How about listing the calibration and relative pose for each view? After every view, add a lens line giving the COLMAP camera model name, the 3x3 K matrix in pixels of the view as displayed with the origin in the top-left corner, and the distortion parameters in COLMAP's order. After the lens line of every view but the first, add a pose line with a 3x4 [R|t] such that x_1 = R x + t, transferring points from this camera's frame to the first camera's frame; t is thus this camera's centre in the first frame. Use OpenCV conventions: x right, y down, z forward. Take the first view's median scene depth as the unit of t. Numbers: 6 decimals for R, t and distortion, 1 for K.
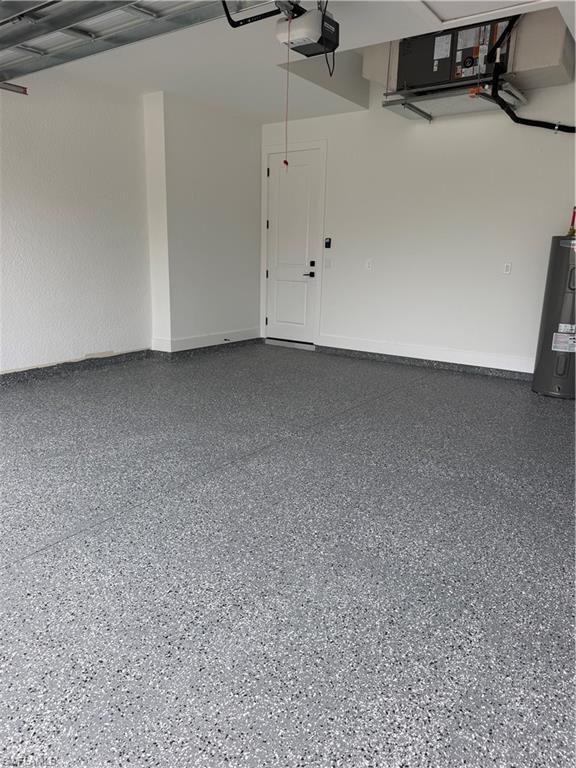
lens RADIAL K [[556.0, 0, 289.4], [0, 556.0, 382.4], [0, 0, 1]] dist [0.110656, -0.130021]
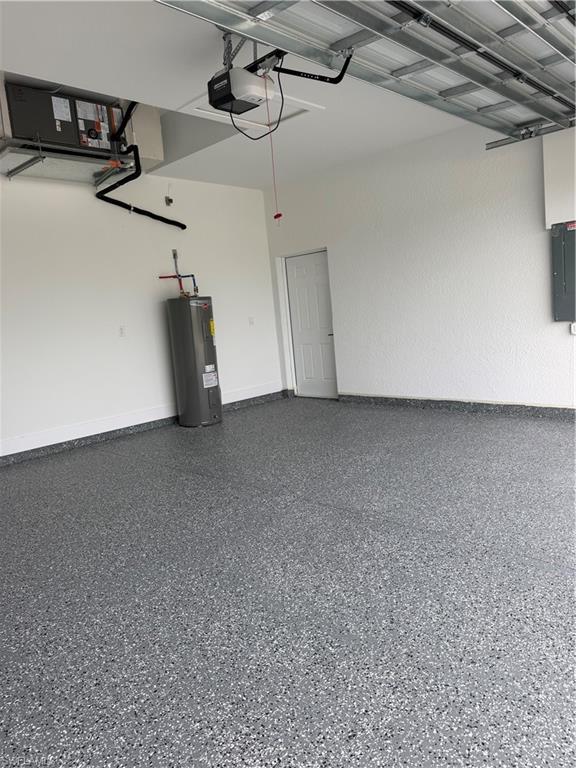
lens RADIAL K [[556.0, 0, 289.4], [0, 556.0, 382.4], [0, 0, 1]] dist [0.110656, -0.130021]
pose [[0.123799, -0.165400, 0.978426, -0.703601], [0.311269, 0.942718, 0.119979, -0.157656], [-0.942224, 0.289700, 0.168192, 0.626806]]
